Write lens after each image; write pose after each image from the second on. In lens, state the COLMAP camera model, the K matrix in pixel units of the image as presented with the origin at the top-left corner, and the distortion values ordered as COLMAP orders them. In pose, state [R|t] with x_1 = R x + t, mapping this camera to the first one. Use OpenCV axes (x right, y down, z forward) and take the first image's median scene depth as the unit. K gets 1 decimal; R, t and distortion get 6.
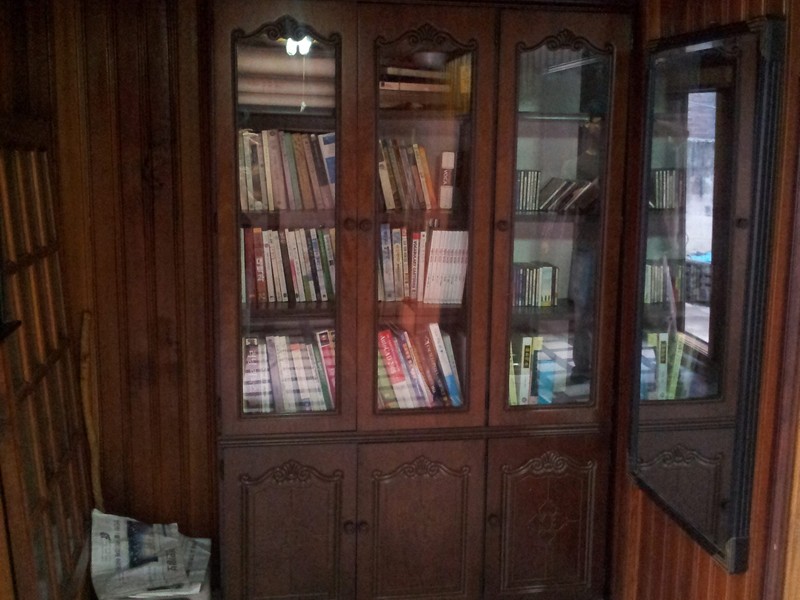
lens RADIAL K [[695.1, 0, 397.2], [0, 695.1, 297.2], [0, 0, 1]] dist [0.034744, -0.116322]
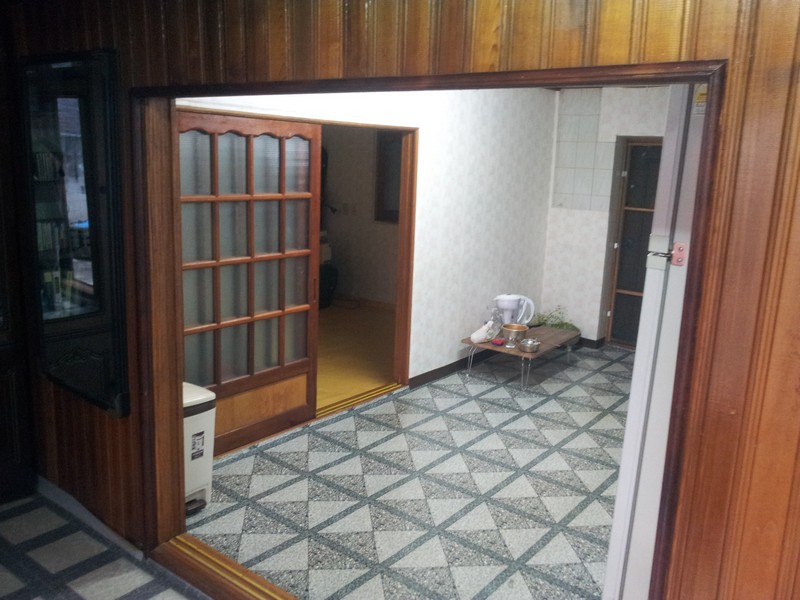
lens RADIAL K [[695.1, 0, 397.2], [0, 695.1, 297.2], [0, 0, 1]] dist [0.034744, -0.116322]
pose [[0.685598, -0.090697, 0.722308, -0.144236], [0.103310, 0.994288, 0.026789, 0.131596], [-0.720612, 0.056255, 0.691052, -0.408485]]
